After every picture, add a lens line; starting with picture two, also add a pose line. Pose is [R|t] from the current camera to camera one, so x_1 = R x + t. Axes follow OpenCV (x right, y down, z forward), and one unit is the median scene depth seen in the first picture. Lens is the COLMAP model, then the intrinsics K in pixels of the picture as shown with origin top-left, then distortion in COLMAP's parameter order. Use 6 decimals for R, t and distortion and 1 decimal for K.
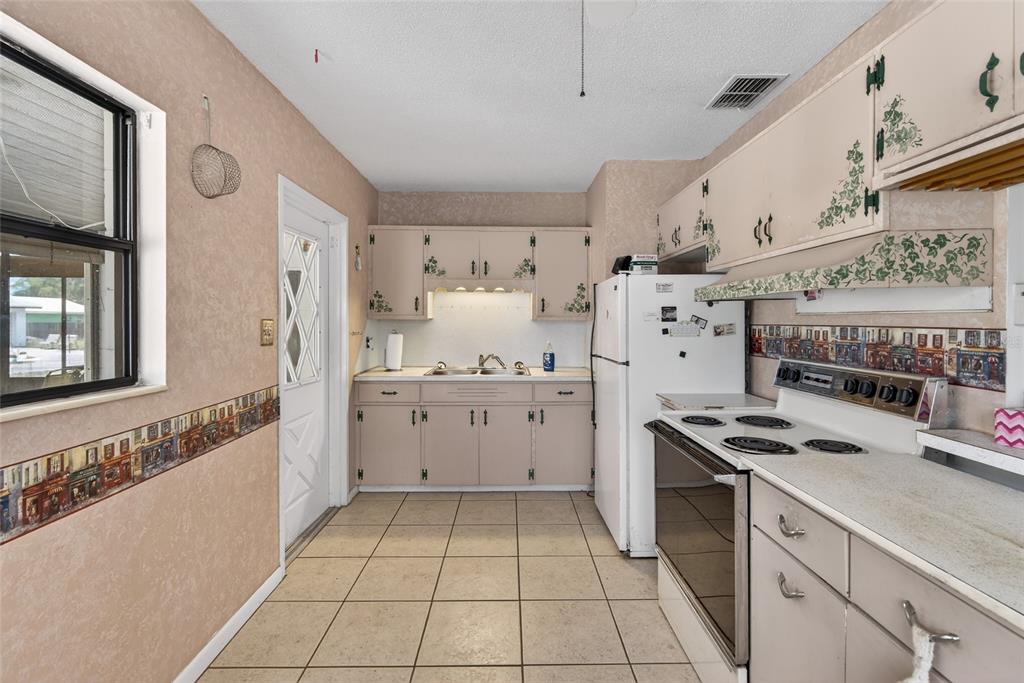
lens RADIAL K [[462.9, 0, 514.1], [0, 462.9, 322.8], [0, 0, 1]] dist [-0.005004, 0.000528]
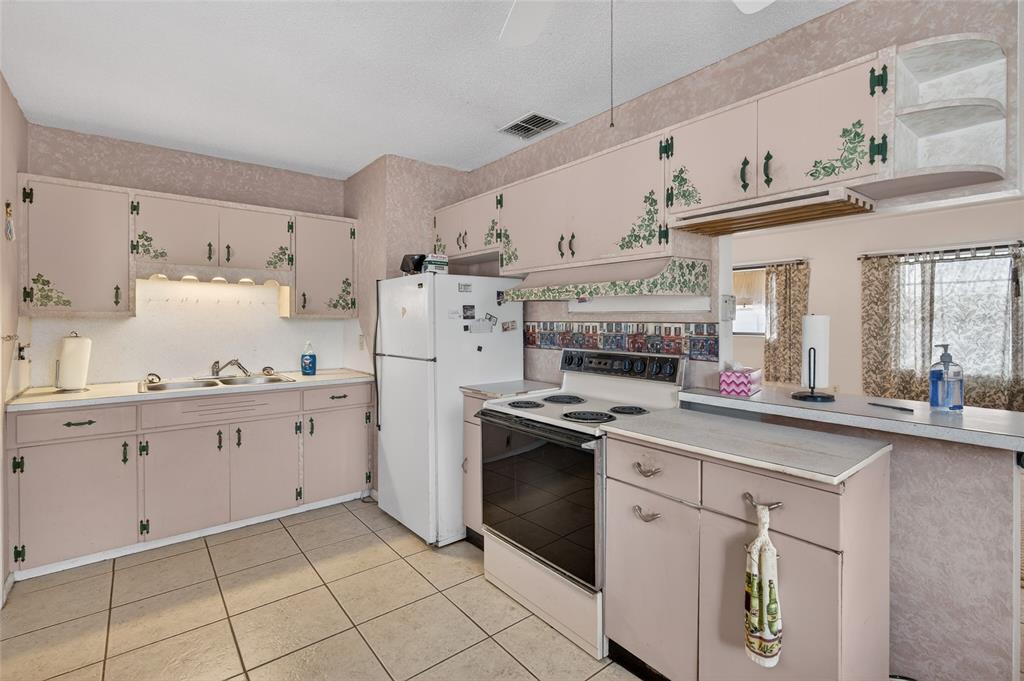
lens RADIAL K [[469.6, 0, 513.7], [0, 469.6, 321.3], [0, 0, 1]] dist [-0.002779, -0.000155]
pose [[0.787131, -0.004177, 0.616771, -0.326653], [0.003426, 0.999991, 0.002401, 0.000642], [-0.616776, 0.000223, 0.787139, 0.089224]]
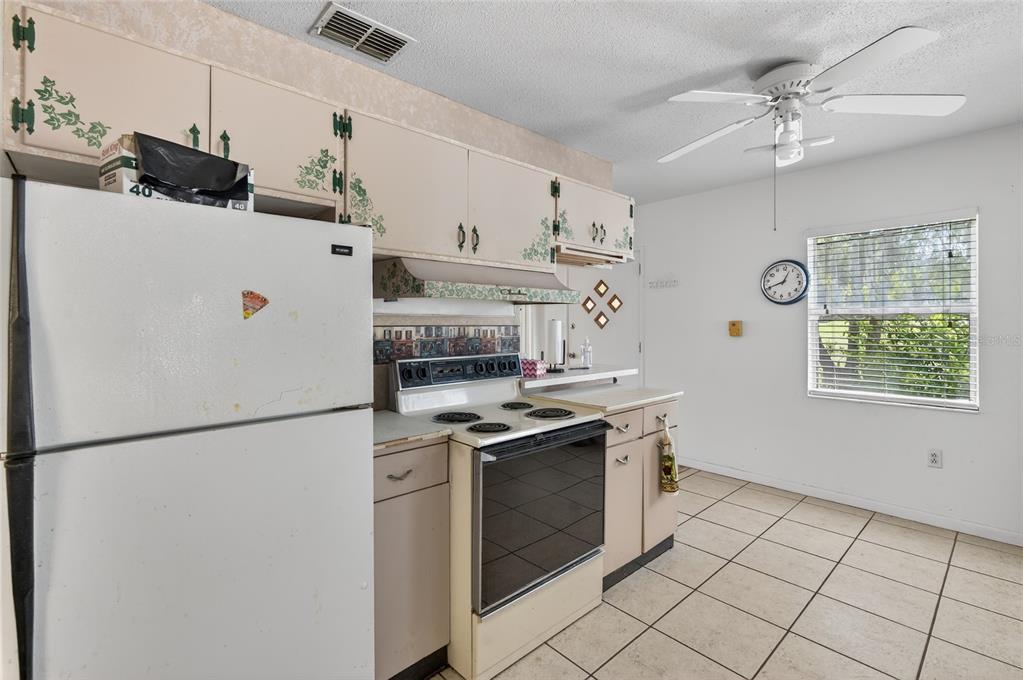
lens RADIAL K [[462.5, 0, 513.6], [0, 462.5, 321.3], [0, 0, 1]] dist [-0.005004, 0.000528]
pose [[-0.668903, -0.001417, 0.743349, -0.311693], [0.000684, 0.999997, 0.002522, -0.007127], [-0.743350, 0.002195, -0.668900, 1.532398]]
